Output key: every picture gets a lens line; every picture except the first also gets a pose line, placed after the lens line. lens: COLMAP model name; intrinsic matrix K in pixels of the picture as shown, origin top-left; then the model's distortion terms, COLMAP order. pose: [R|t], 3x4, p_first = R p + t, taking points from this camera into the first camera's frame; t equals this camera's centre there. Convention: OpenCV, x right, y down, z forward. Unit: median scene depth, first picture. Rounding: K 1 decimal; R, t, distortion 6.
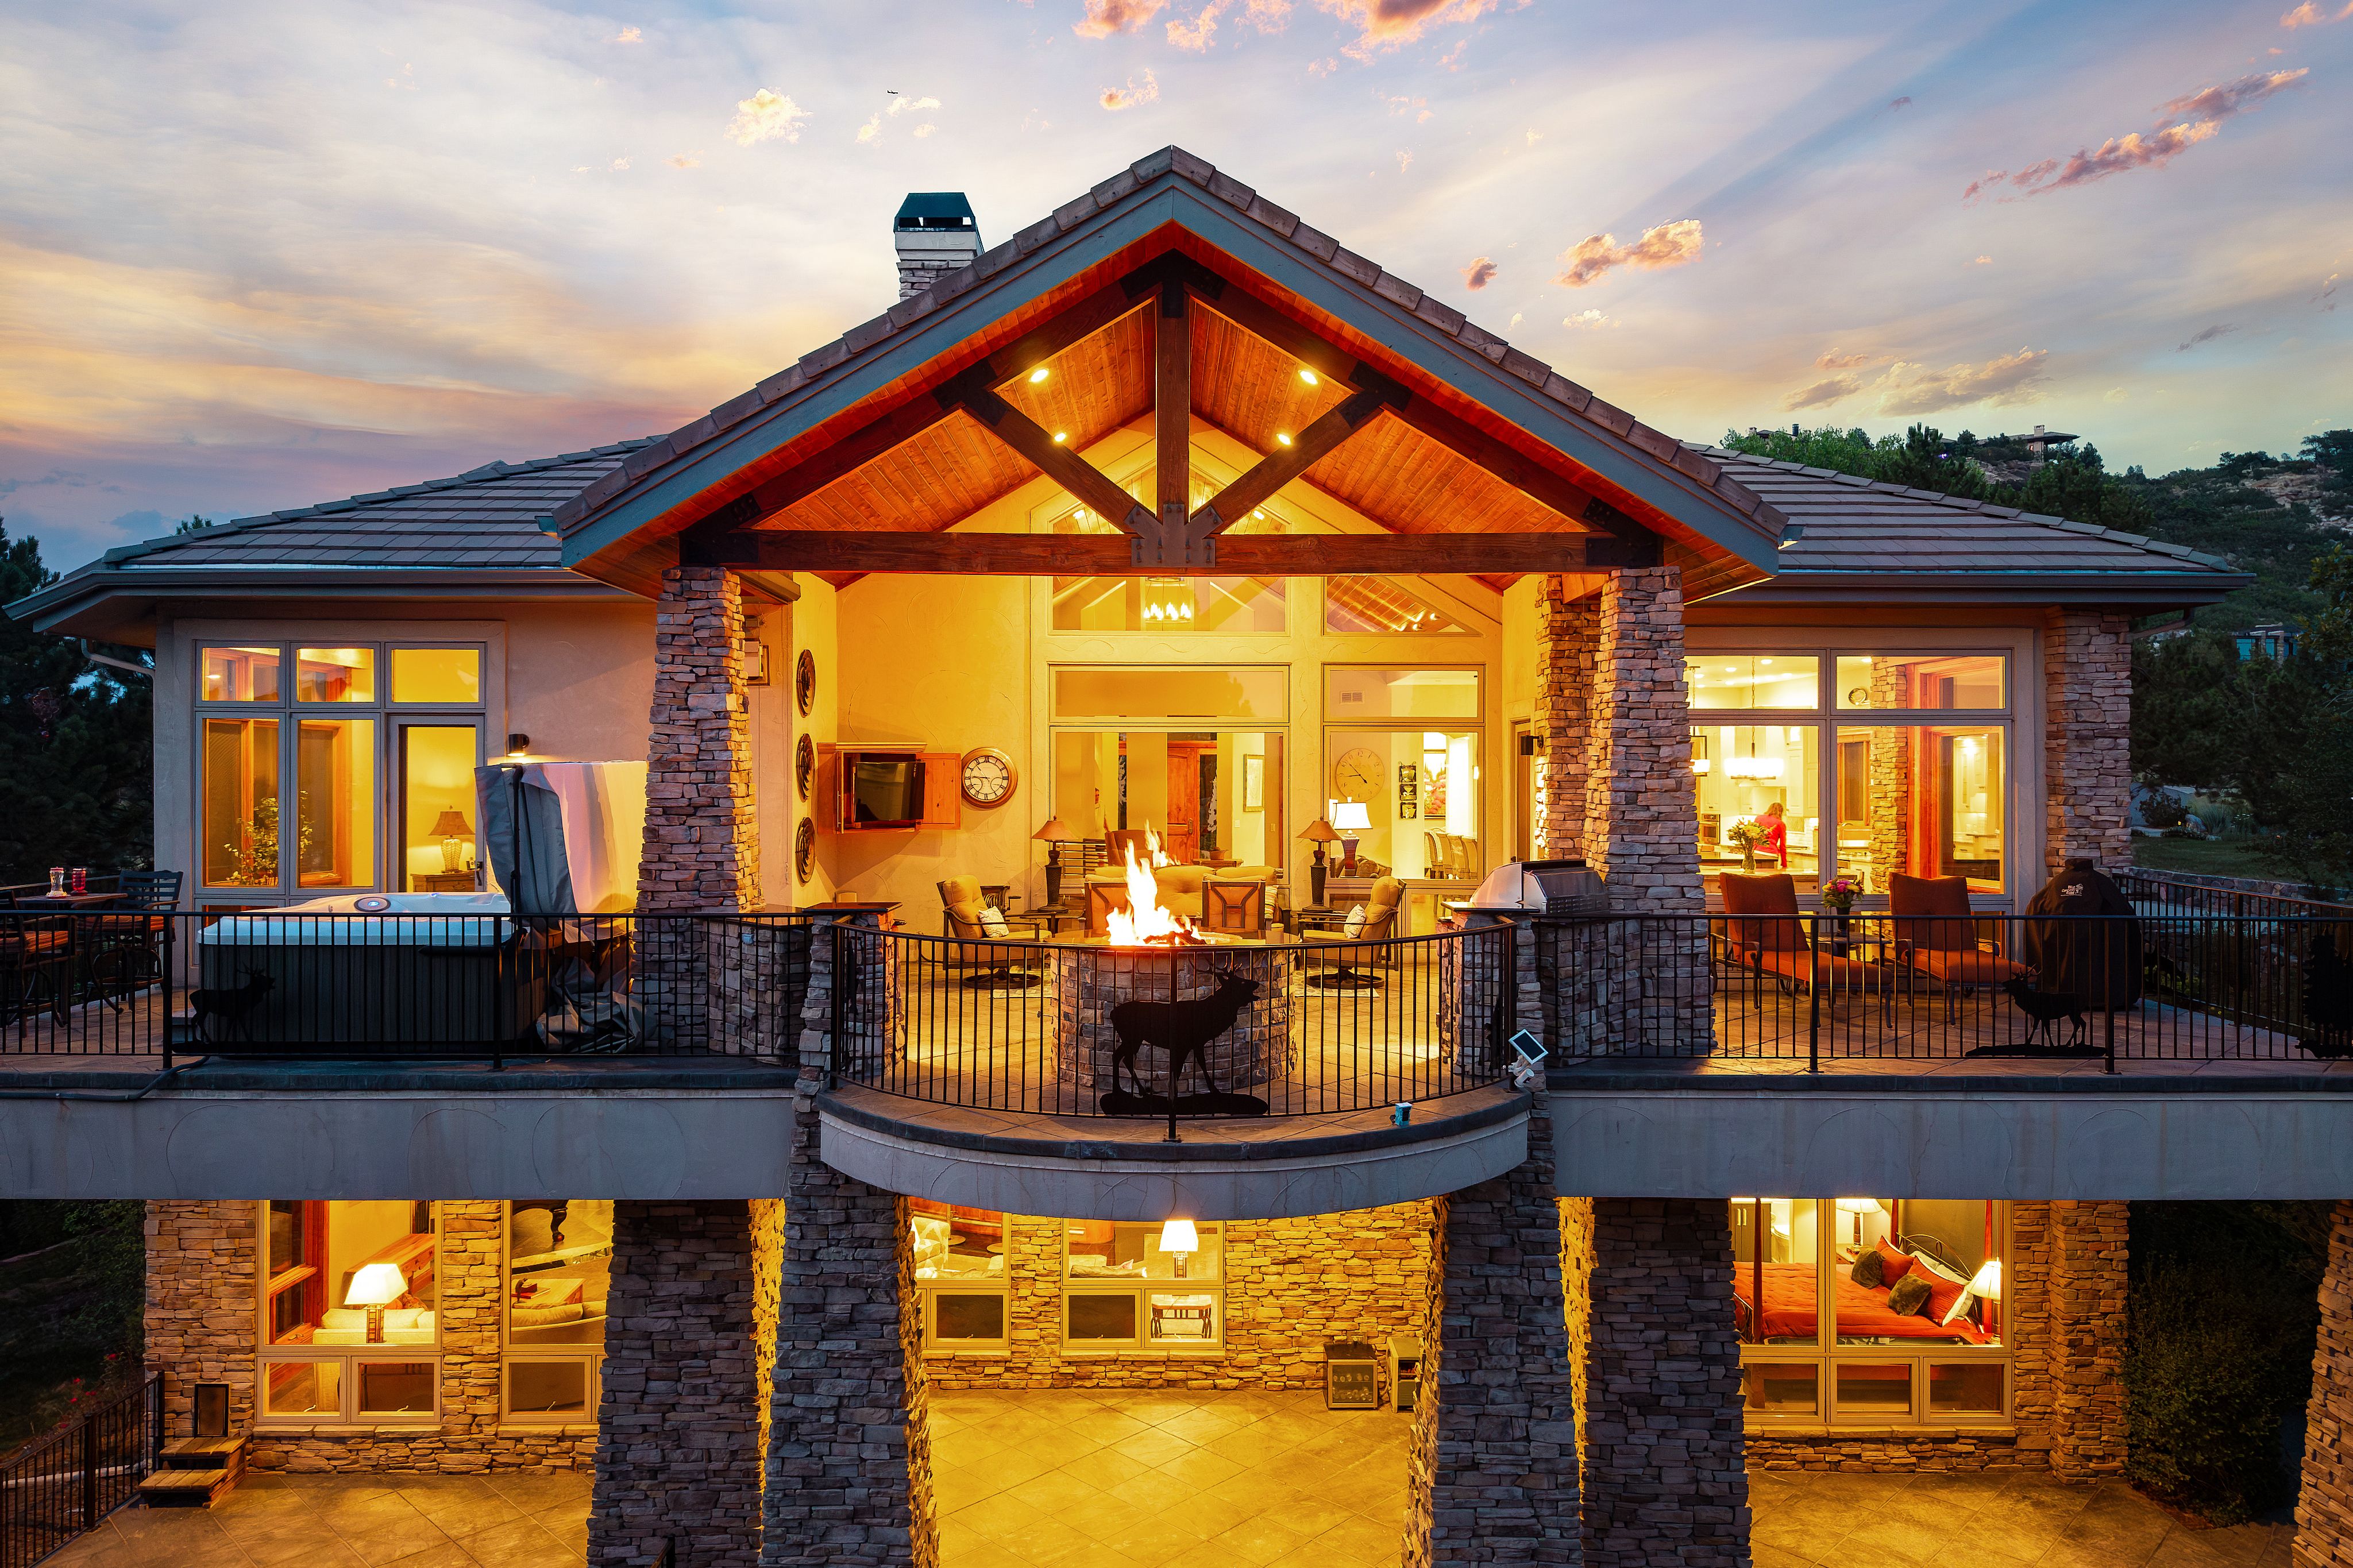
lens RADIAL K [[1584.8, 0, 1158.5], [0, 1584.8, 784.2], [0, 0, 1]] dist [-0.004772, 0.003348]
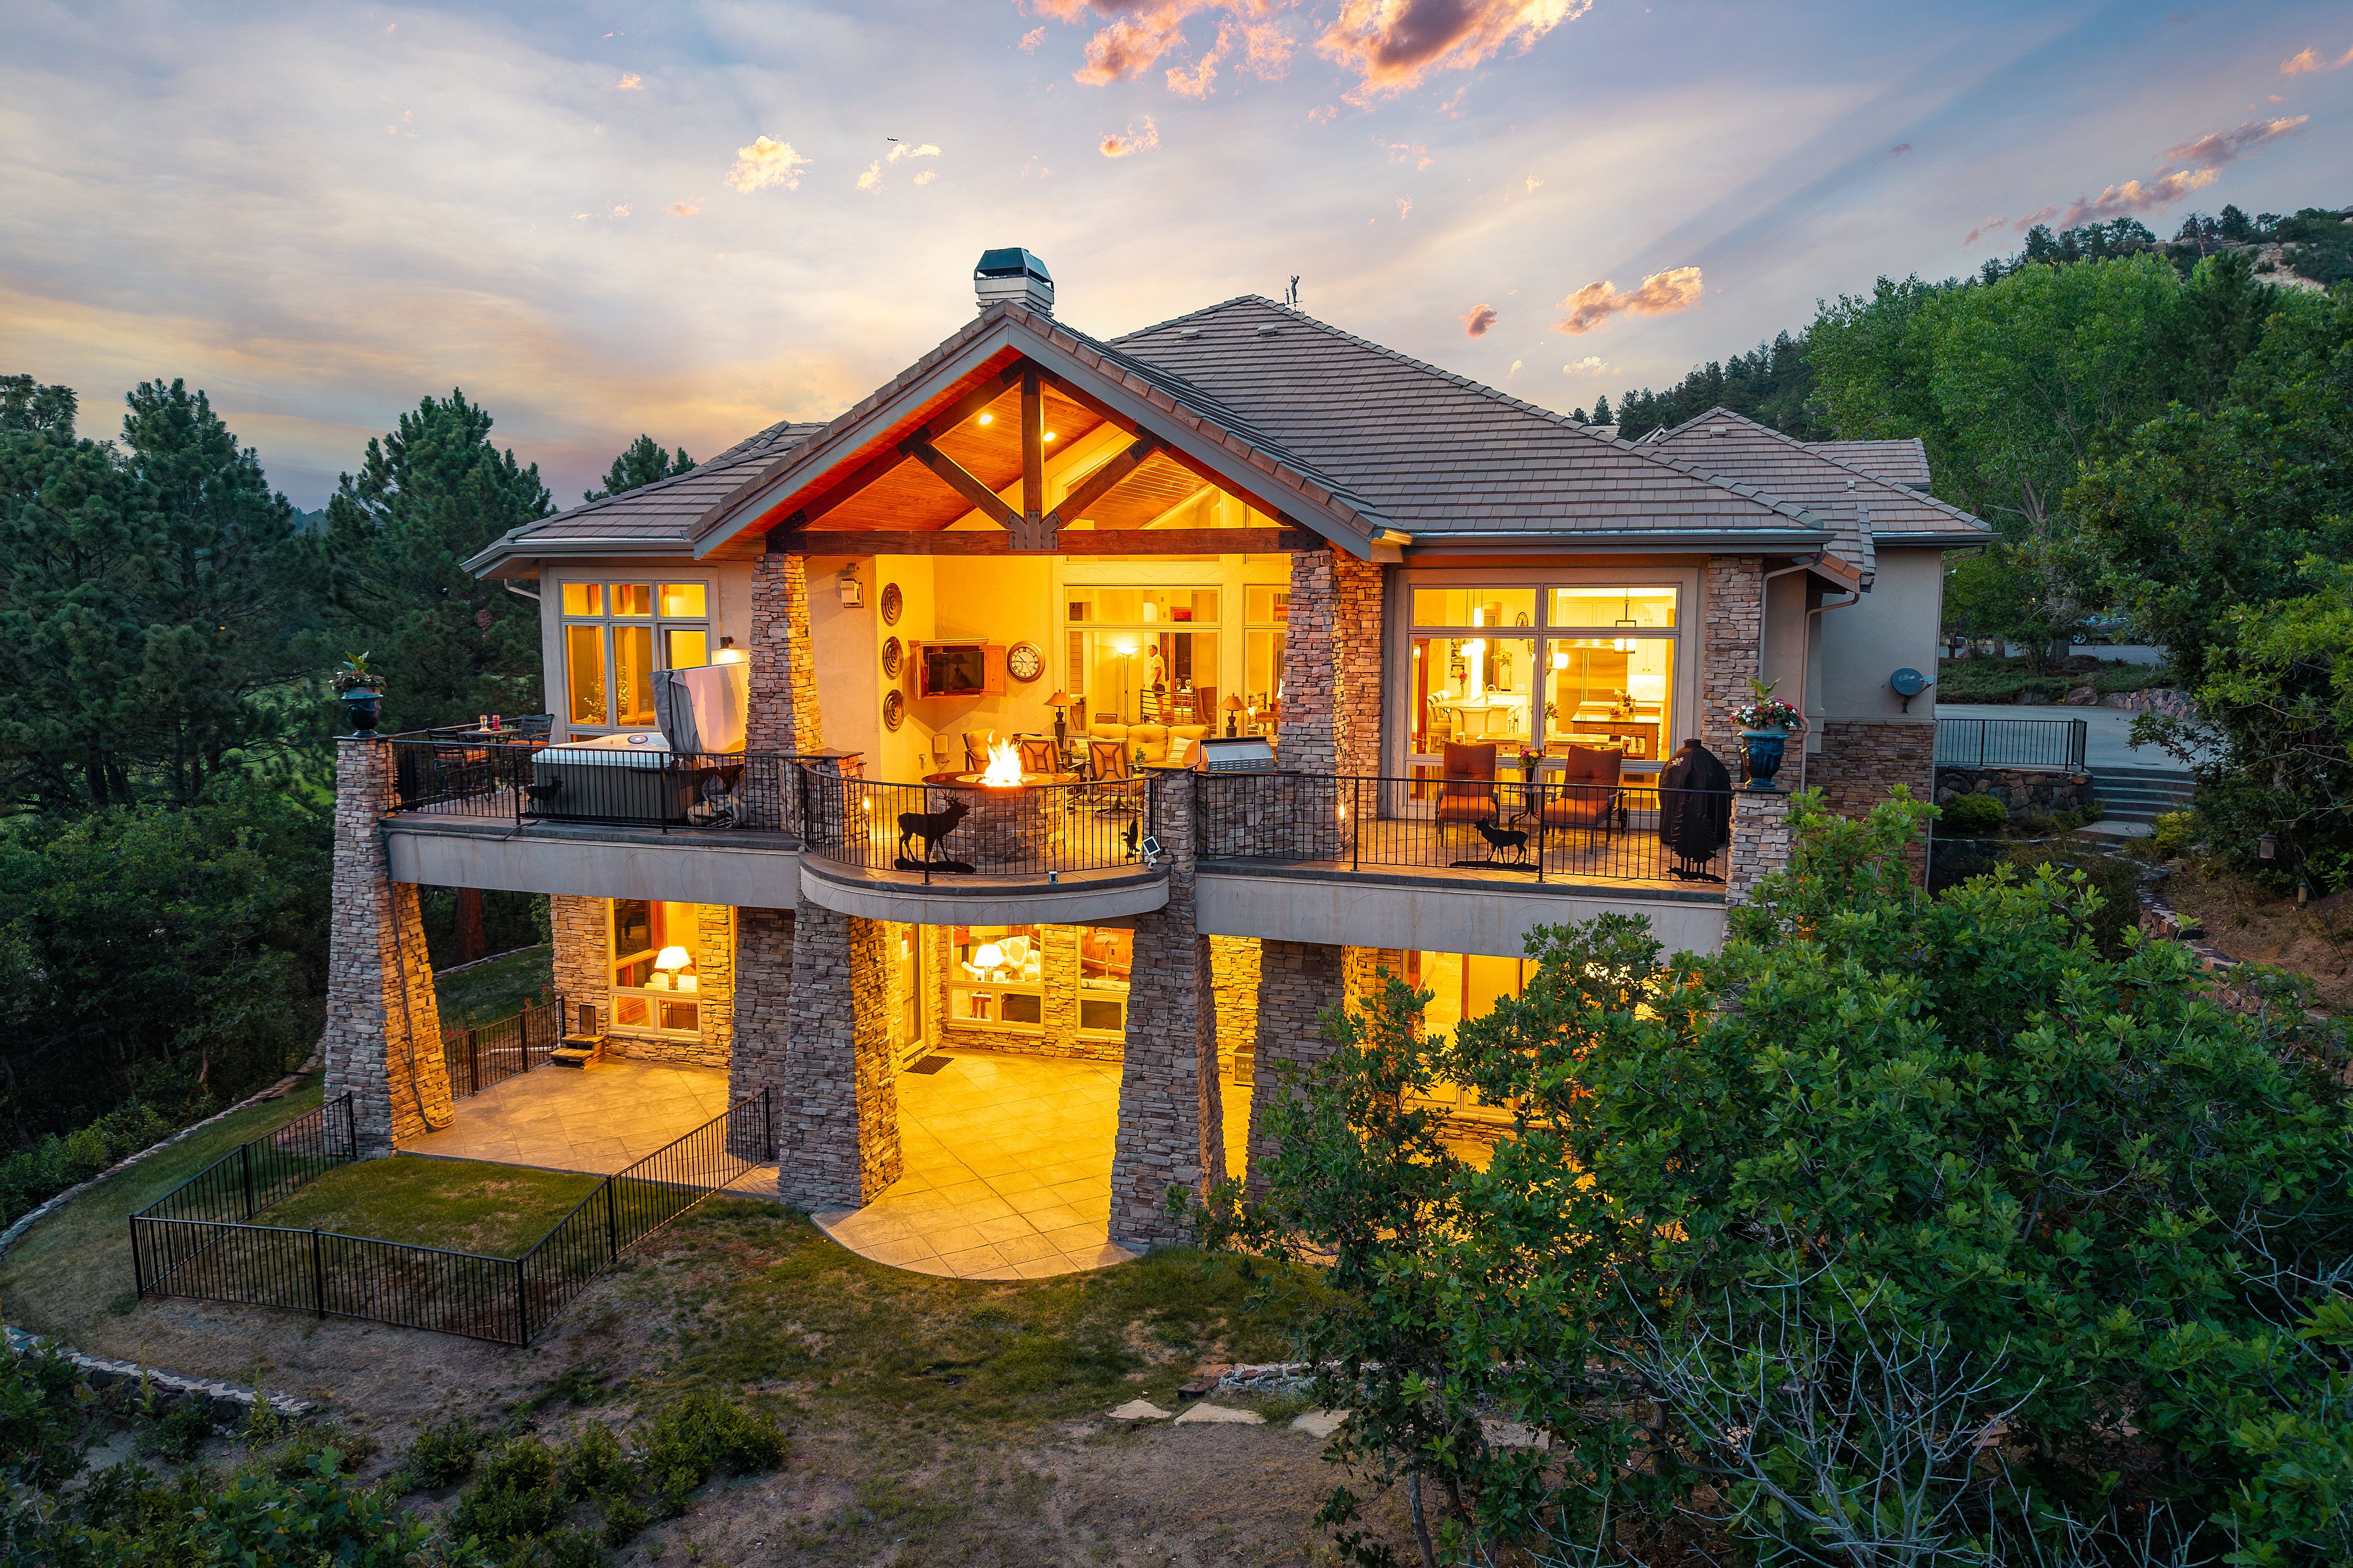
lens RADIAL K [[1577.4, 0, 1181.2], [0, 1577.4, 793.4], [0, 0, 1]] dist [-0.007675, 0.005086]
pose [[0.958842, 0.037471, -0.281457, 0.592904], [-0.000496, 0.991474, 0.130306, -0.095519], [0.283940, -0.124803, 0.950685, -0.513381]]
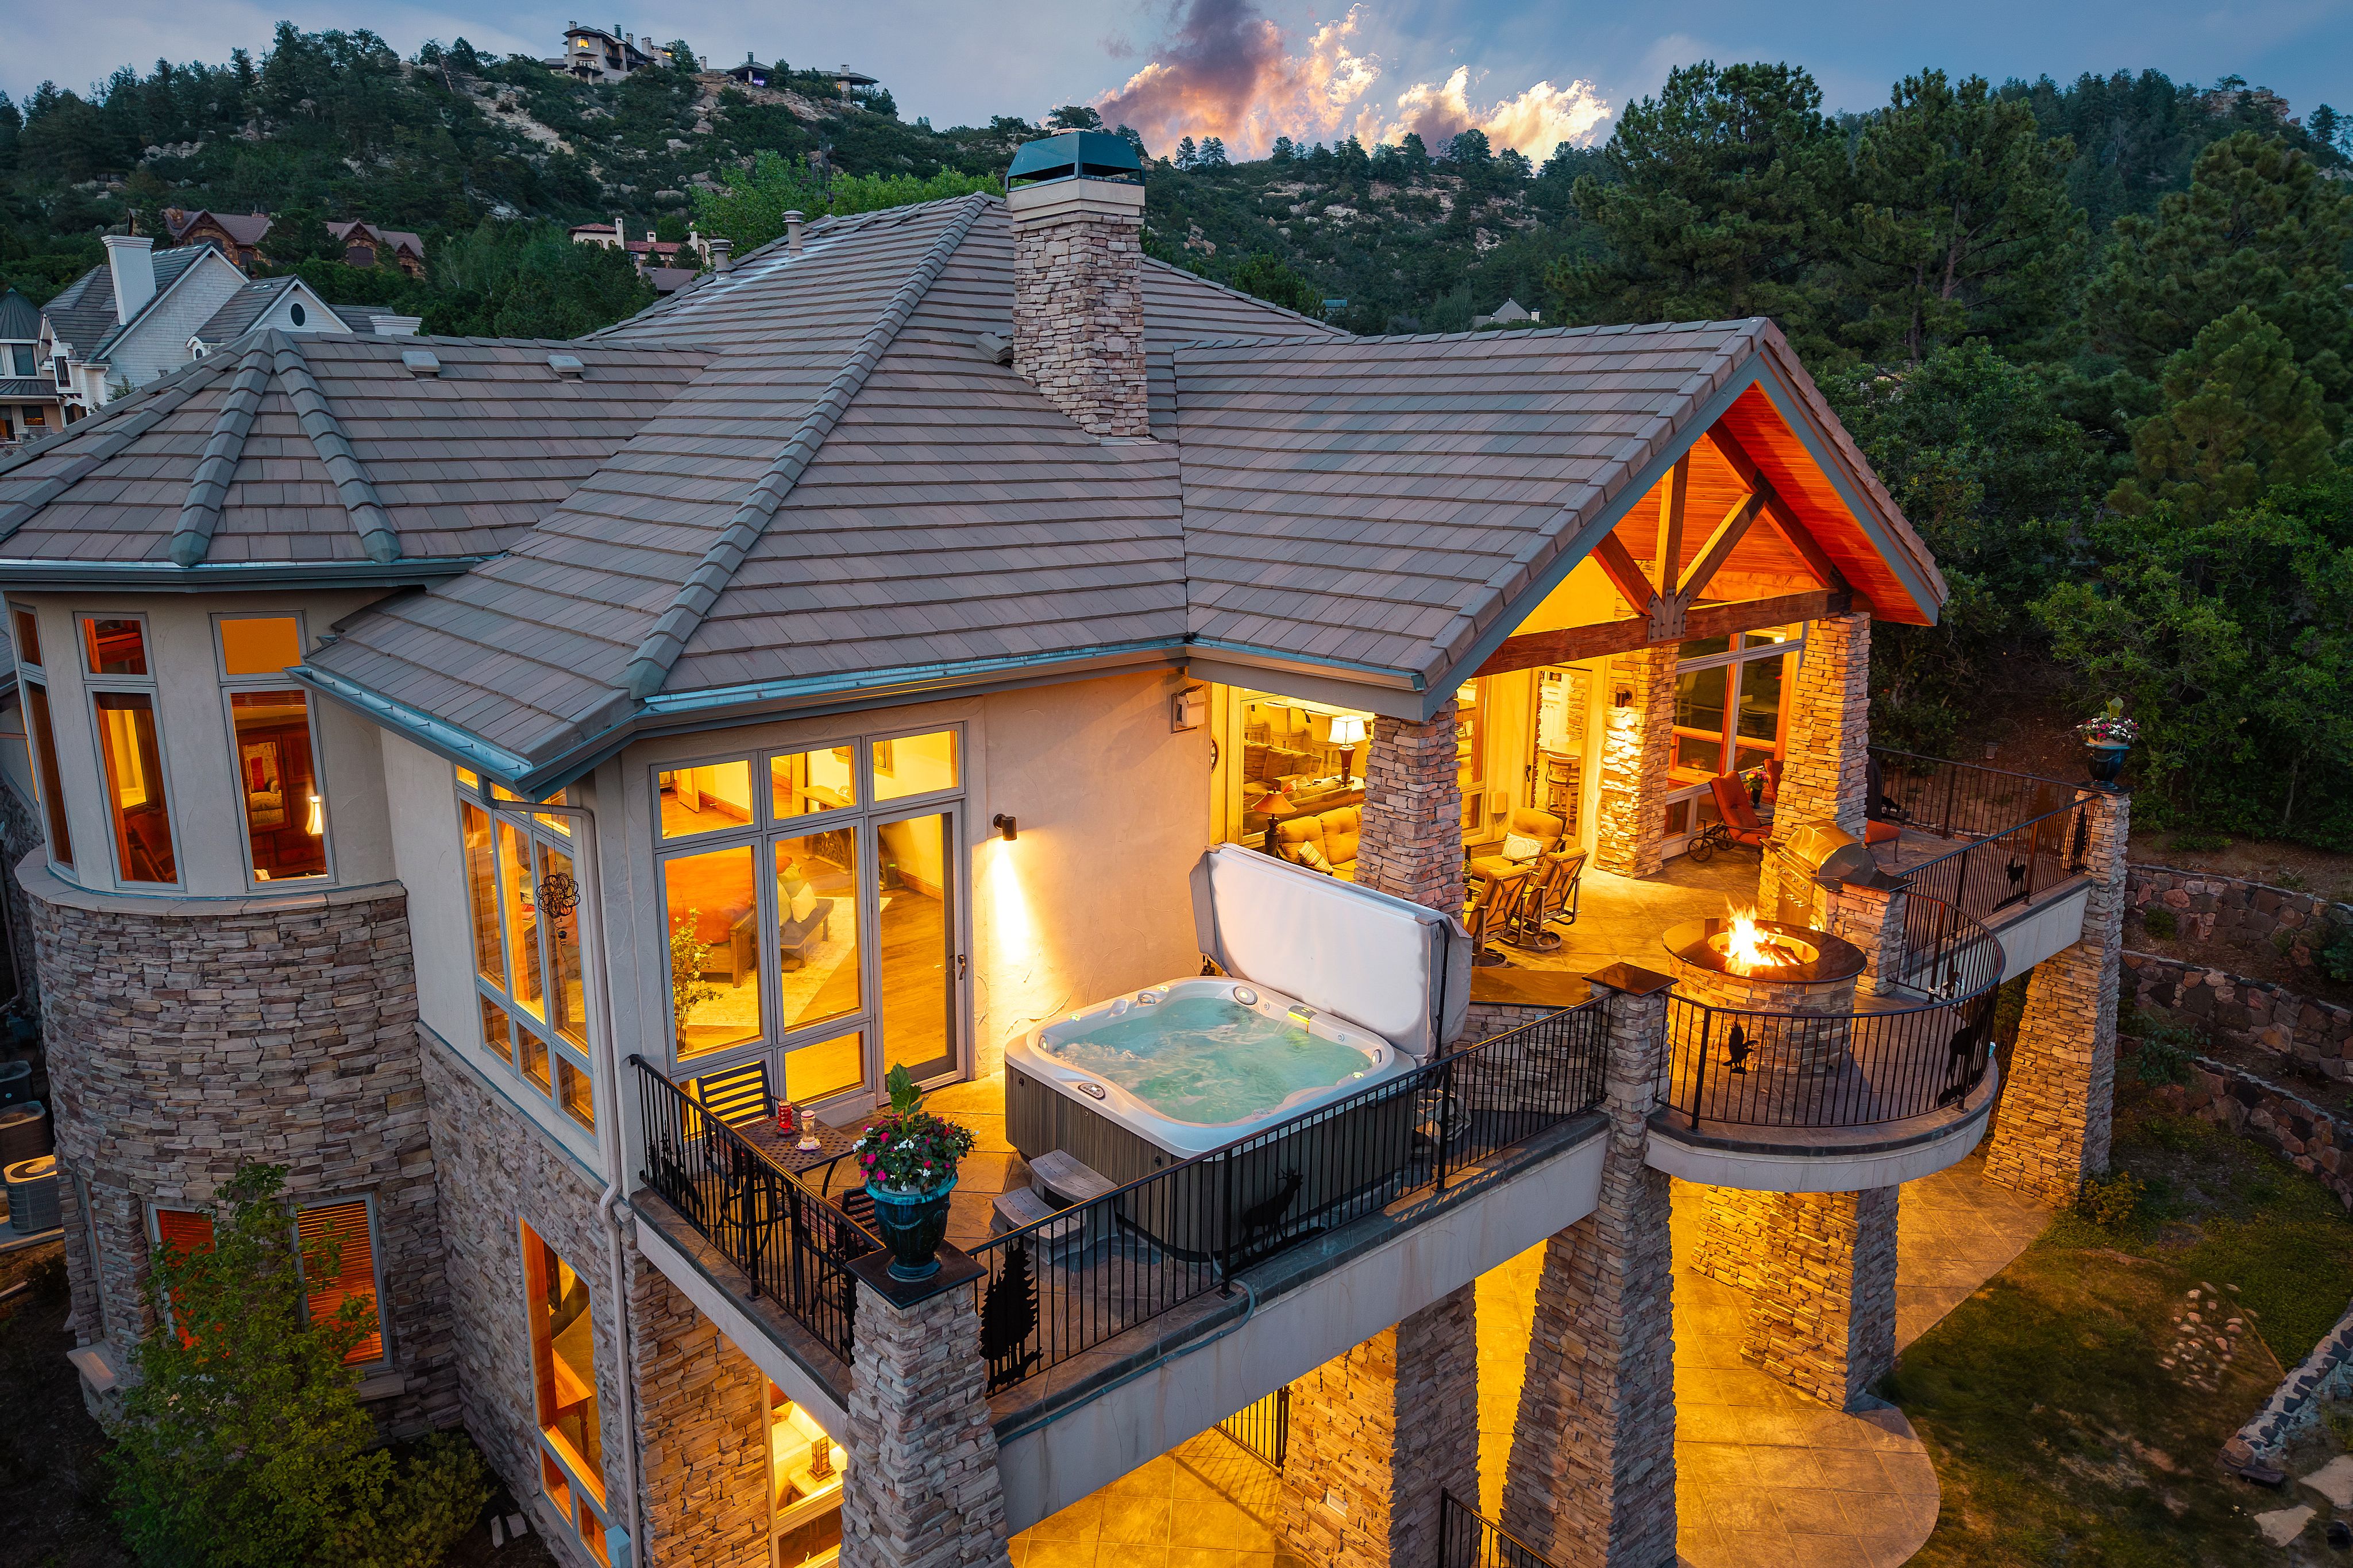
lens RADIAL K [[1577.4, 0, 1181.2], [0, 1577.4, 793.4], [0, 0, 1]] dist [-0.007675, 0.005086]
pose [[0.748631, -0.151694, 0.645399, -1.034730], [-0.007537, 0.971462, 0.237074, -0.295477], [-0.662944, -0.182345, 0.726124, 0.313423]]
